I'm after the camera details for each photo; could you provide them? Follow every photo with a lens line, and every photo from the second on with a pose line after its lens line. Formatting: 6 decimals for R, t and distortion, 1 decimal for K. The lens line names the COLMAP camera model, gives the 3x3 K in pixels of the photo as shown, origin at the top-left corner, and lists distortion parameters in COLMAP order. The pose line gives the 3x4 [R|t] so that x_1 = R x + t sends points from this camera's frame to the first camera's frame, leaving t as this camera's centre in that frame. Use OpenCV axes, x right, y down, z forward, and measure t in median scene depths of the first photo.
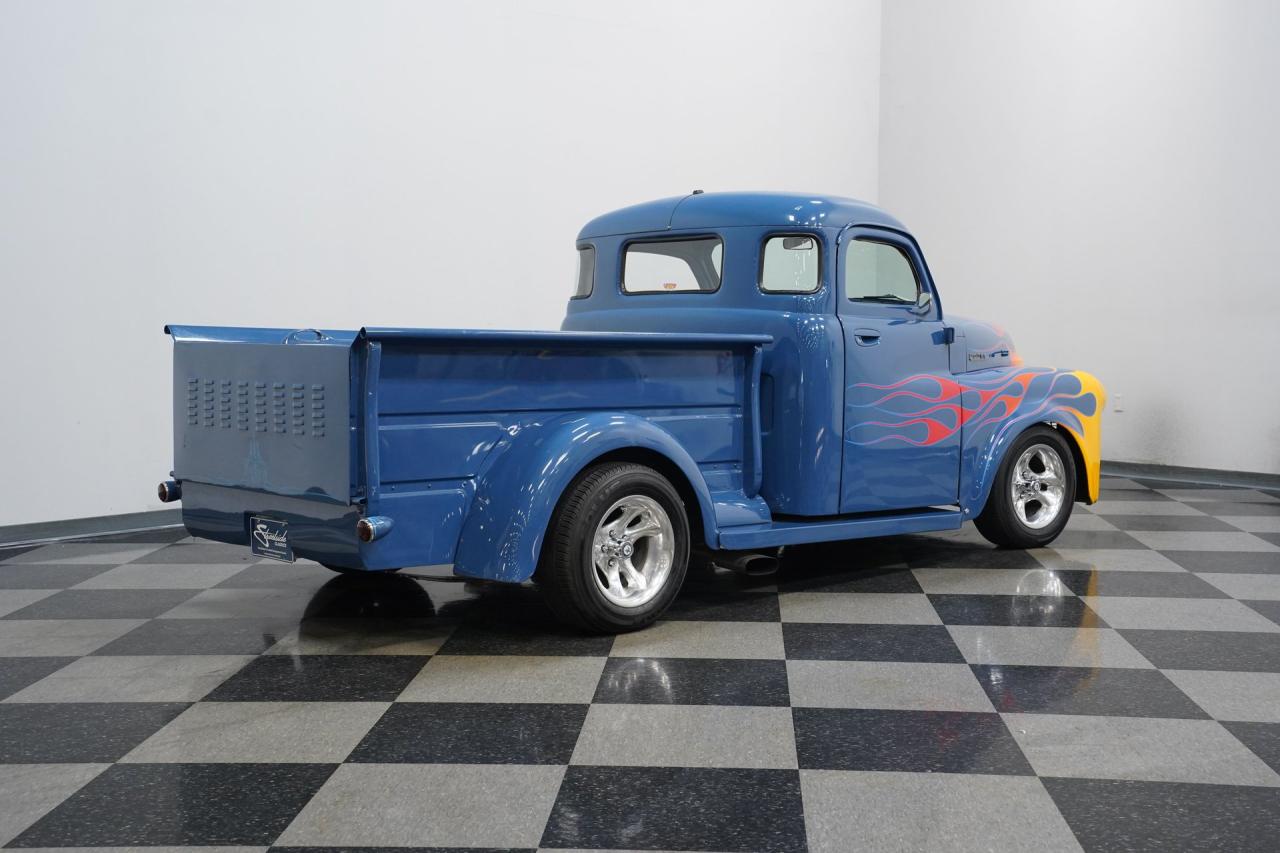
lens RADIAL K [[1545.2, 0, 640.0], [0, 1545.2, 426.5], [0, 0, 1]] dist [0.145638, 0.022152]
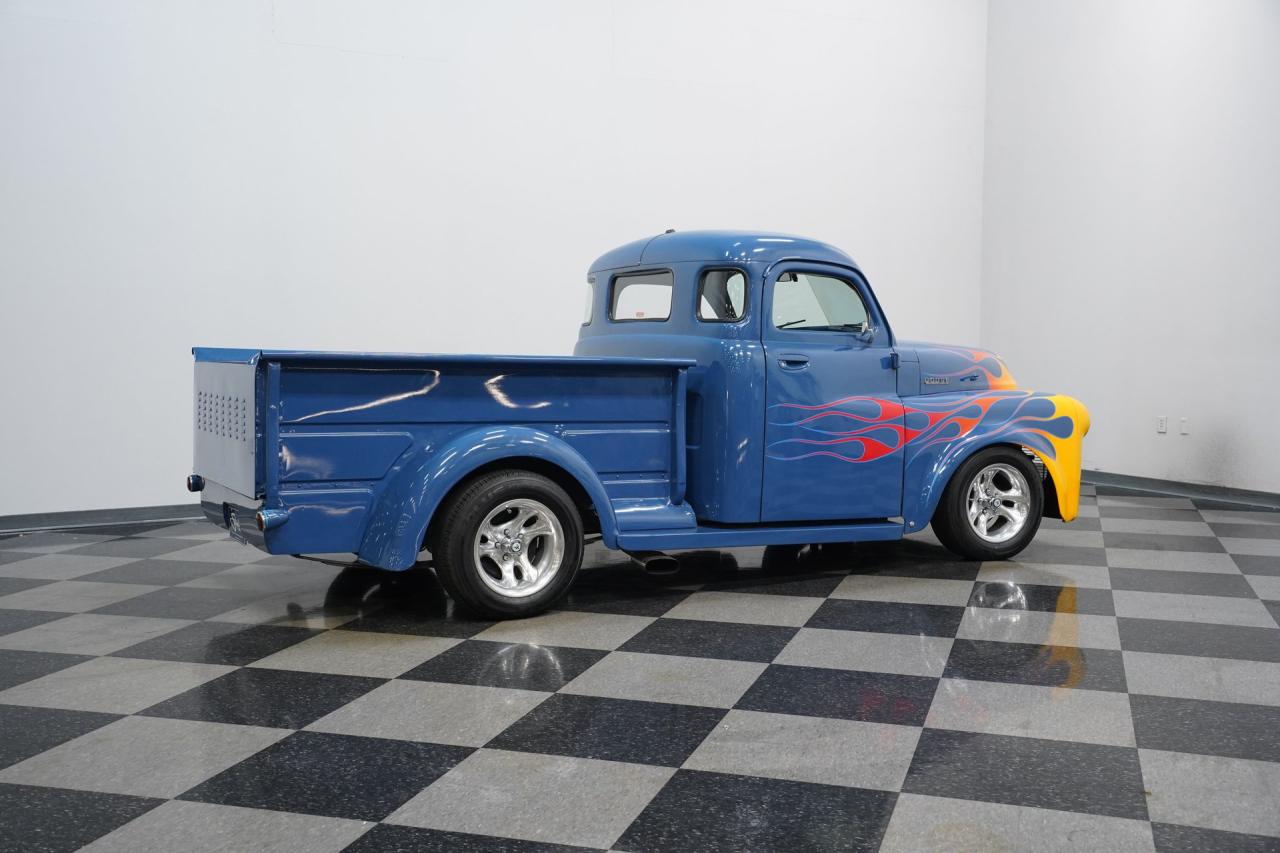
lens RADIAL K [[1348.5, 0, 640.0], [0, 1348.5, 426.5], [0, 0, 1]] dist [0.063959, 0.004168]
pose [[0.971160, 0.020214, -0.237569, 0.275396], [-0.021584, 0.999762, -0.003167, -0.006627], [0.237448, 0.008203, 0.971366, 0.048882]]
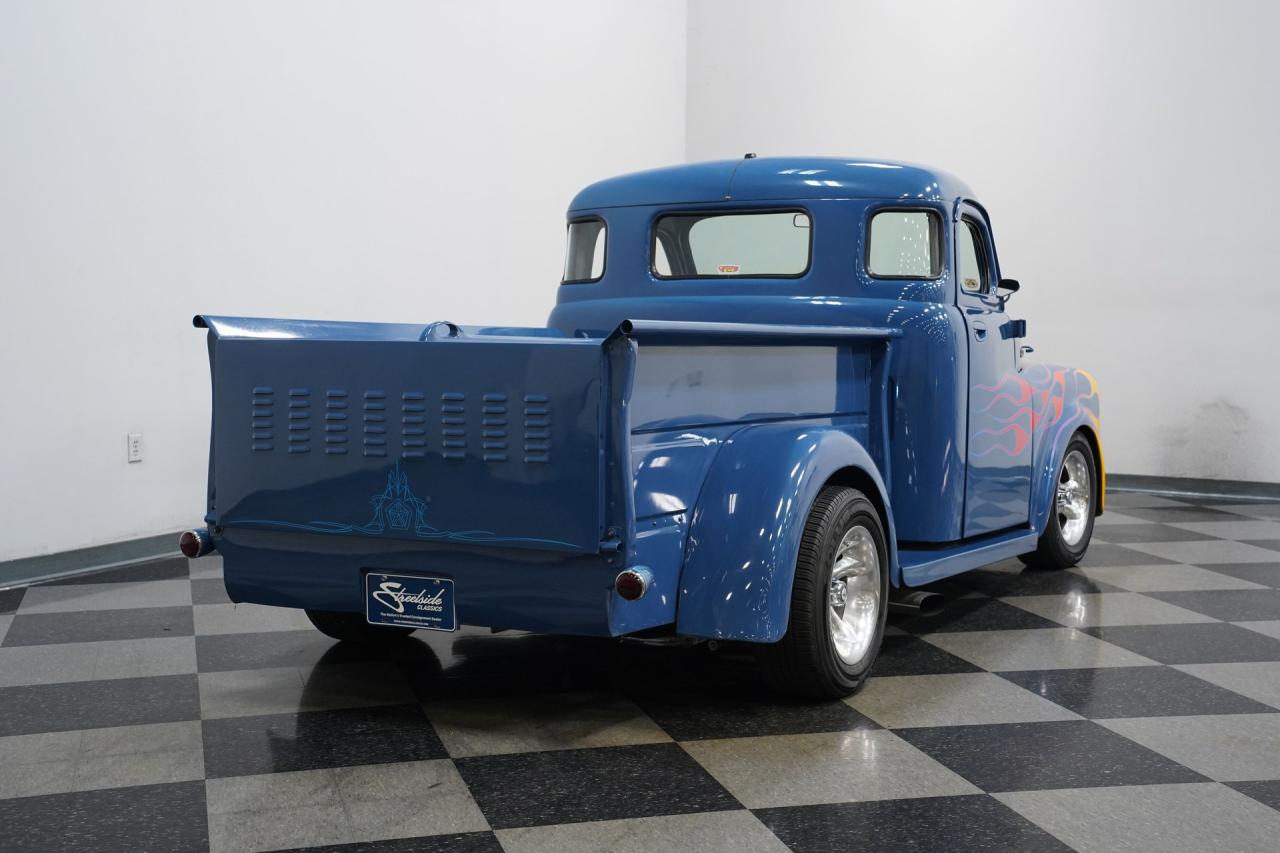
lens RADIAL K [[1717.4, 0, 634.8], [0, 1717.4, 446.3], [0, 0, 1]] dist [0.248627, 0.030305]
pose [[0.947610, -0.021854, 0.318680, -0.349122], [0.018926, 0.999745, 0.012282, -0.009278], [-0.318868, -0.005607, 0.947783, 0.155892]]
